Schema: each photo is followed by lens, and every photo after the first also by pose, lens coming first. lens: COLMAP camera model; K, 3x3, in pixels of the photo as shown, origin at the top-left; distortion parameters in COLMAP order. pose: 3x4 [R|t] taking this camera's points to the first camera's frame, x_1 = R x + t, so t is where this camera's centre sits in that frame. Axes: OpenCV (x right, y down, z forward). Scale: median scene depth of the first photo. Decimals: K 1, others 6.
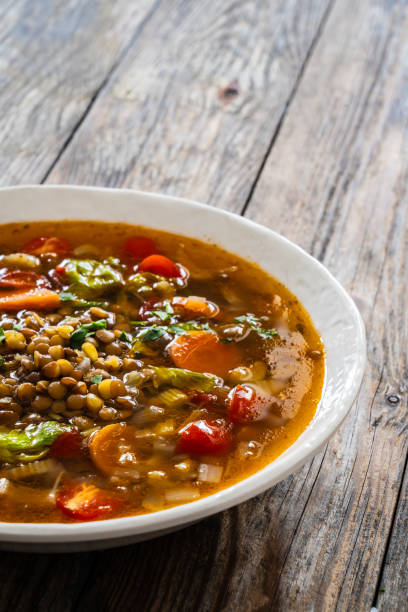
lens RADIAL K [[1708.9, 0, 204.2], [0, 1708.9, 336.9], [0, 0, 1]] dist [-0.020295, 1.939382]
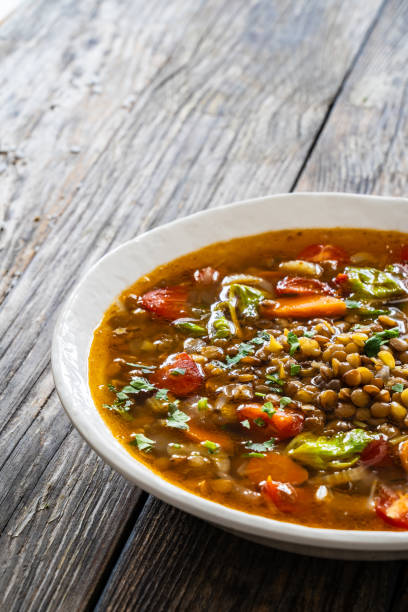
lens RADIAL K [[1708.9, 0, 204.2], [0, 1708.9, 336.9], [0, 0, 1]] dist [-0.020295, 1.939382]
pose [[0.999155, 0.015294, -0.038144, -0.131213], [-0.015402, 0.999878, -0.002526, -0.000585], [0.038100, 0.003112, 0.999269, -0.004315]]
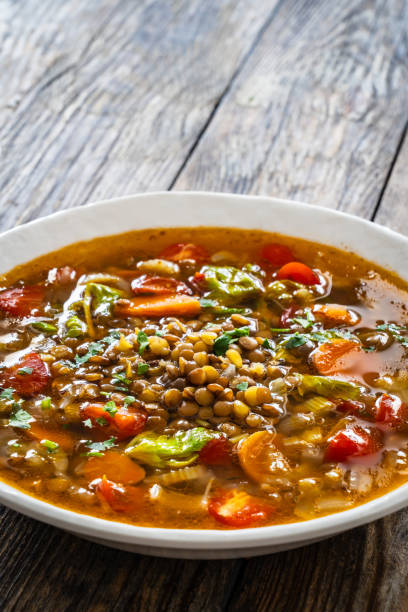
lens RADIAL K [[1708.9, 0, 204.2], [0, 1708.9, 336.9], [0, 0, 1]] dist [-0.020295, 1.939382]
pose [[0.999402, 0.011477, -0.032630, -0.050238], [-0.011590, 0.999928, -0.003253, -0.000485], [0.032590, 0.003629, 0.999462, -0.000567]]
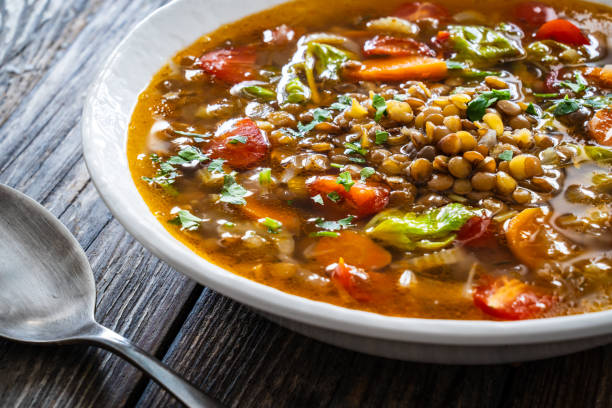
lens RADIAL K [[1708.9, 0, 326.2], [0, 1708.9, 205.1], [0, 0, 1]] dist [-0.020295, 1.939382]
pose [[0.998330, 0.012747, -0.056341, -0.096841], [-0.013470, 0.999831, -0.012480, 0.056195], [0.056172, 0.013218, 0.998334, 0.175491]]
